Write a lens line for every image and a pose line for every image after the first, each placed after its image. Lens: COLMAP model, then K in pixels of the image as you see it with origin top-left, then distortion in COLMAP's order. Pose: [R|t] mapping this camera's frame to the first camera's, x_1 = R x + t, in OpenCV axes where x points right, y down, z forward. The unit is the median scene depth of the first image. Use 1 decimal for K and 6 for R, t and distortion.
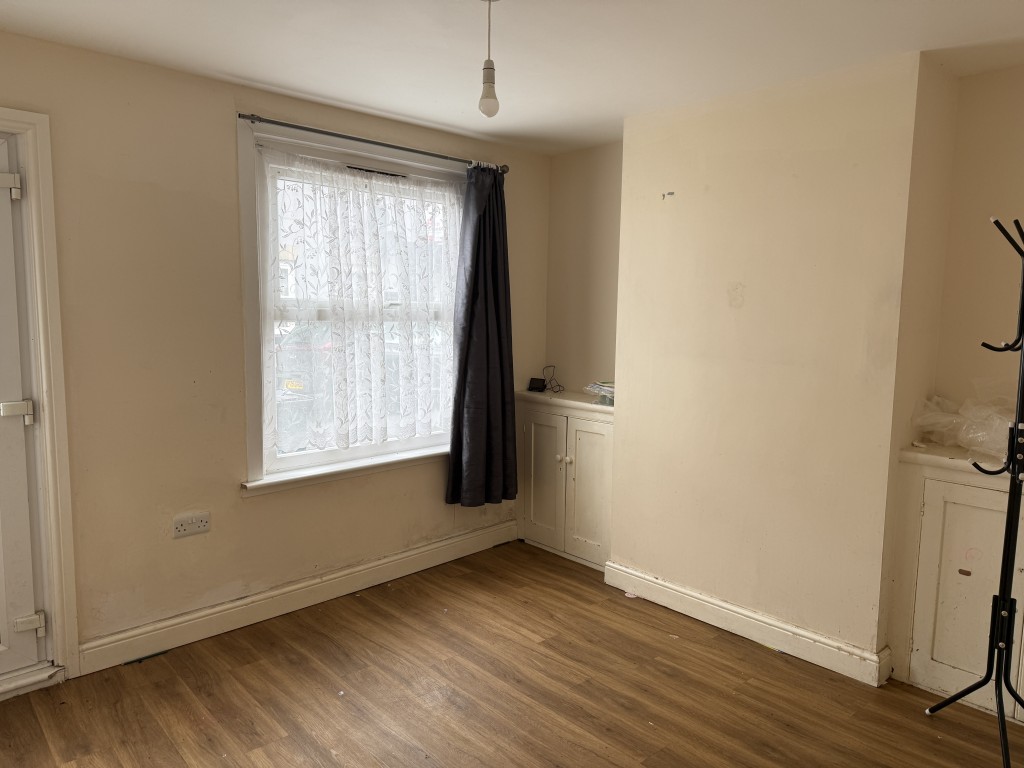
lens RADIAL K [[726.9, 0, 512.0], [0, 726.9, 384.0], [0, 0, 1]] dist [-0.001360, 0.001938]
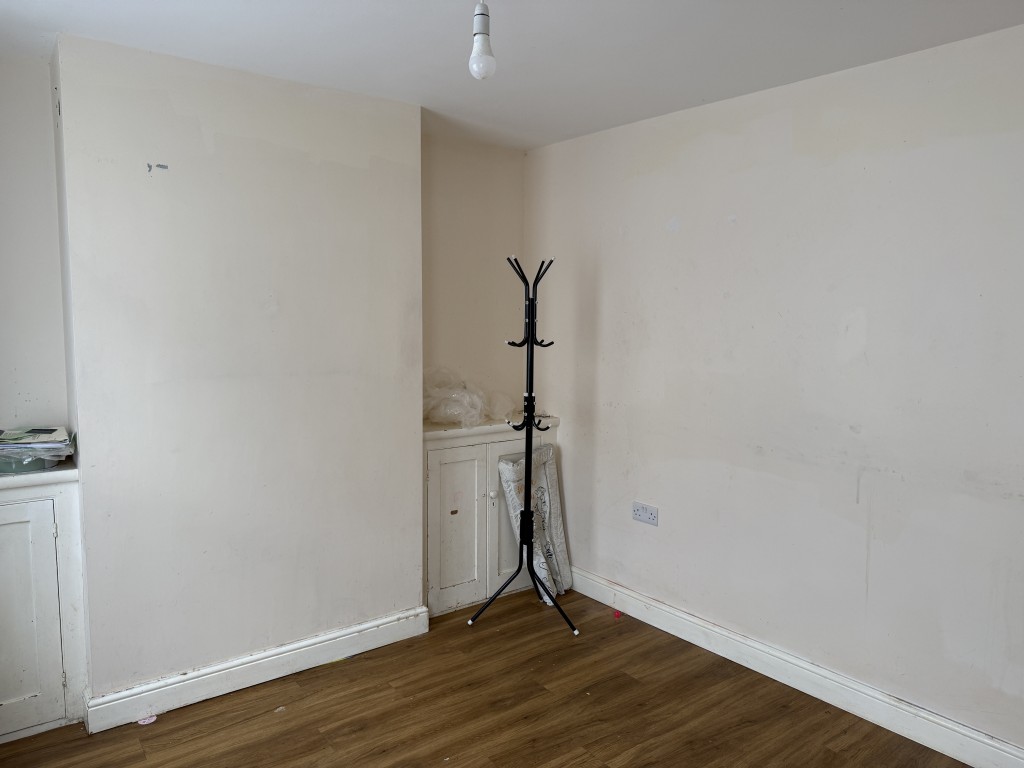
lens RADIAL K [[726.9, 0, 512.0], [0, 726.9, 384.0], [0, 0, 1]] dist [-0.001360, 0.001938]
pose [[0.099283, -0.119333, 0.987878, -0.574614], [0.111466, 0.987868, 0.108130, -0.090721], [-0.988796, 0.099380, 0.111380, 0.651543]]
